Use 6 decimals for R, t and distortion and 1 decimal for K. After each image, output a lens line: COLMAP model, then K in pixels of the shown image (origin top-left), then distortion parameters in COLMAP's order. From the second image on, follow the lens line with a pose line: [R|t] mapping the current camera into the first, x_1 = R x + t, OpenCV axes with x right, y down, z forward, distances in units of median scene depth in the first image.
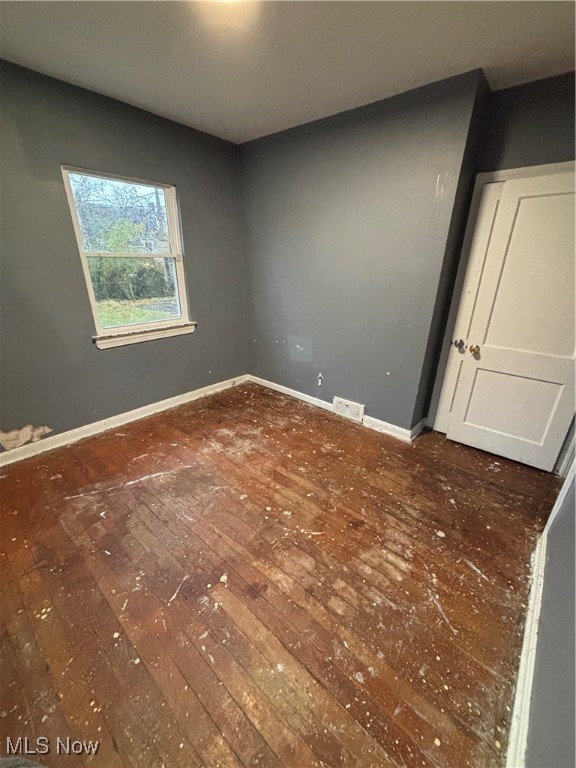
lens RADIAL K [[307.9, 0, 290.4], [0, 307.9, 384.1], [0, 0, 1]] dist [0.004605, -0.000650]
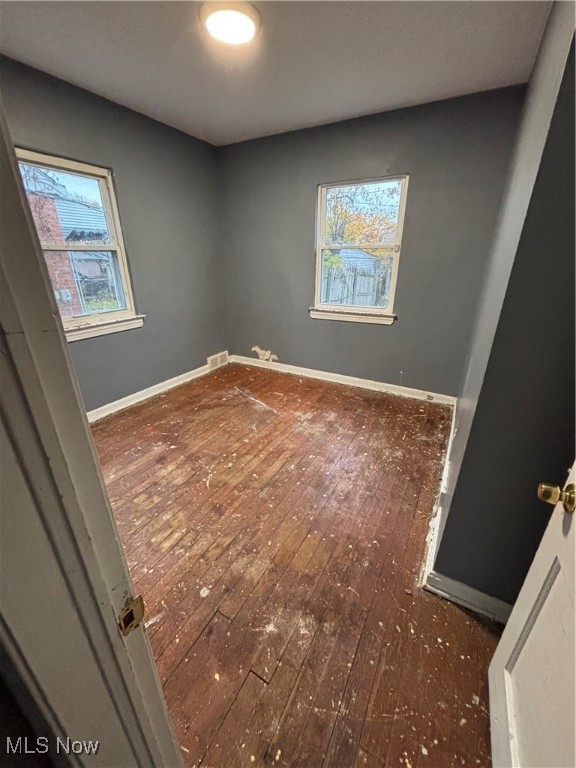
lens RADIAL K [[307.9, 0, 289.1], [0, 307.9, 386.0], [0, 0, 1]] dist [0.004605, -0.000650]
pose [[0.199408, 0.363335, -0.910068, 0.823036], [-0.366884, 0.888853, 0.274475, -0.205399], [0.908643, 0.279157, 0.310546, 0.638423]]
